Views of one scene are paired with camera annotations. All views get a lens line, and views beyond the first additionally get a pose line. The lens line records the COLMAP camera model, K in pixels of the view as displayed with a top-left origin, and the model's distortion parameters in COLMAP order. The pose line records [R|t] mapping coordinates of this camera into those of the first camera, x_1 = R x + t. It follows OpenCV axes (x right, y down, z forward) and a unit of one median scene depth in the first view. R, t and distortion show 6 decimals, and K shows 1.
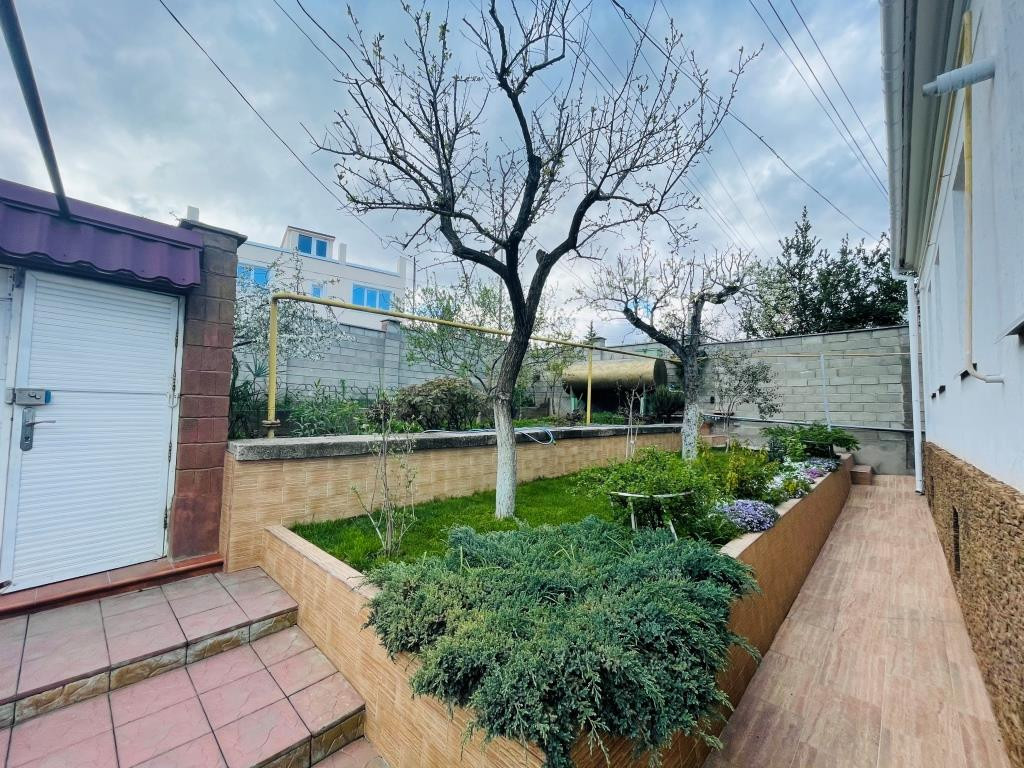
lens RADIAL K [[412.2, 0, 510.9], [0, 412.2, 388.2], [0, 0, 1]] dist [0.002670, -0.000651]
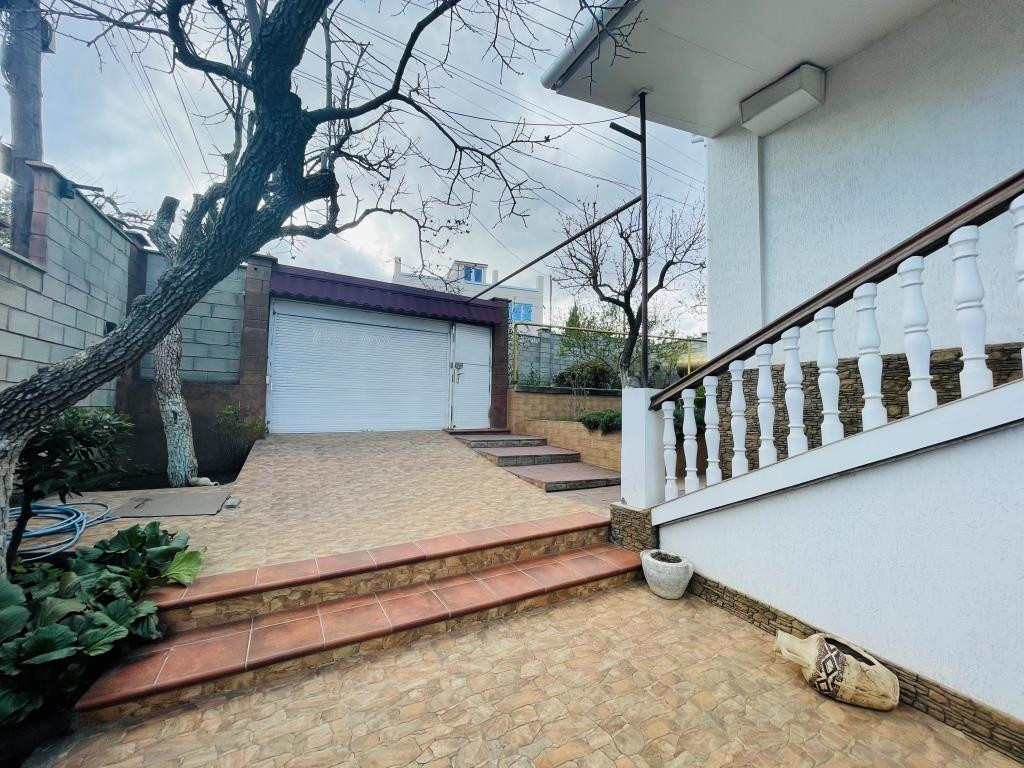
lens RADIAL K [[412.2, 0, 505.1], [0, 412.2, 387.2], [0, 0, 1]] dist [0.002670, -0.000651]
pose [[0.951036, -0.016932, -0.308615, 0.053682], [0.014048, 0.999834, -0.011566, 0.168058], [0.308760, 0.006664, 0.951117, -1.316106]]
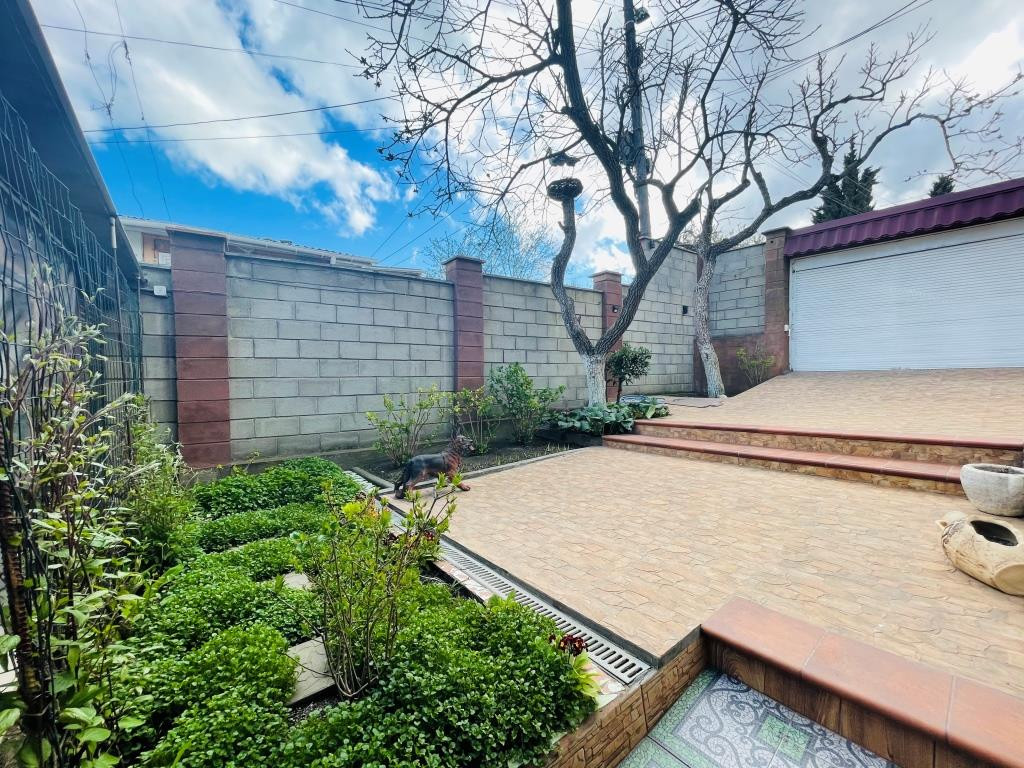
lens RADIAL K [[412.2, 0, 508.5], [0, 412.2, 381.7], [0, 0, 1]] dist [0.002670, -0.000651]
pose [[-0.128302, 0.001049, -0.991735, 0.924782], [0.055401, 0.998445, -0.006112, 0.322447], [0.990186, -0.055727, -0.128161, -1.138964]]
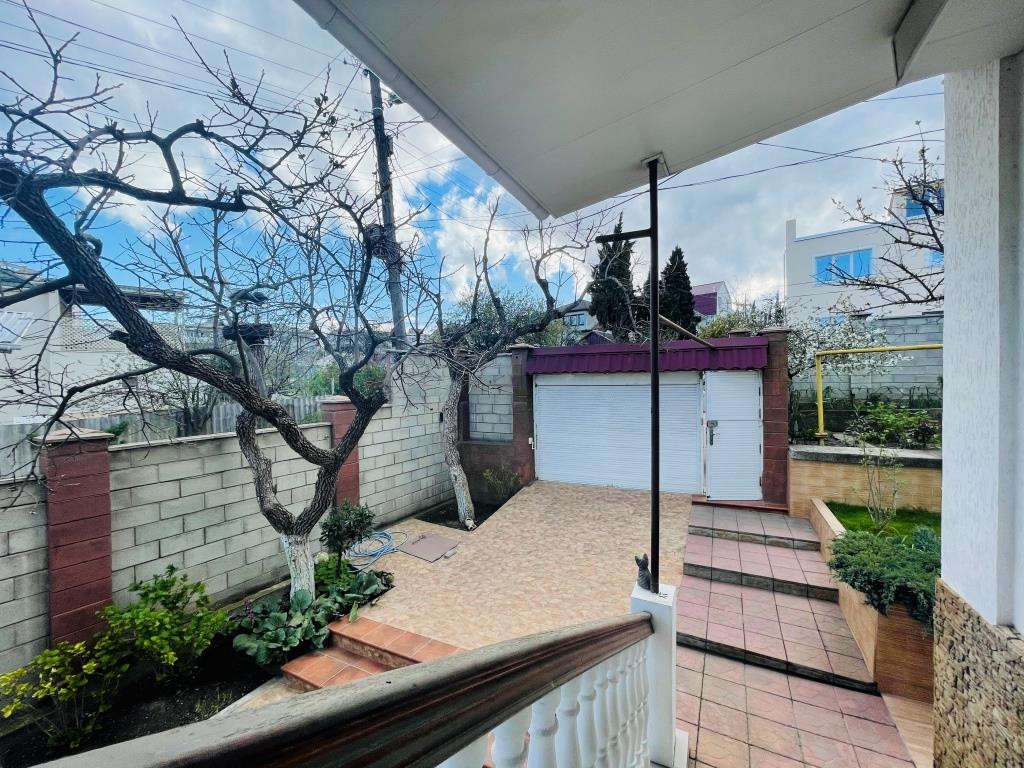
lens RADIAL K [[412.2, 0, 504.4], [0, 412.2, 385.0], [0, 0, 1]] dist [0.002670, -0.000651]
pose [[0.263099, -0.020624, -0.964548, 0.729557], [0.072691, 0.997353, -0.001498, -0.224549], [0.962027, -0.069720, 0.263901, -0.650074]]
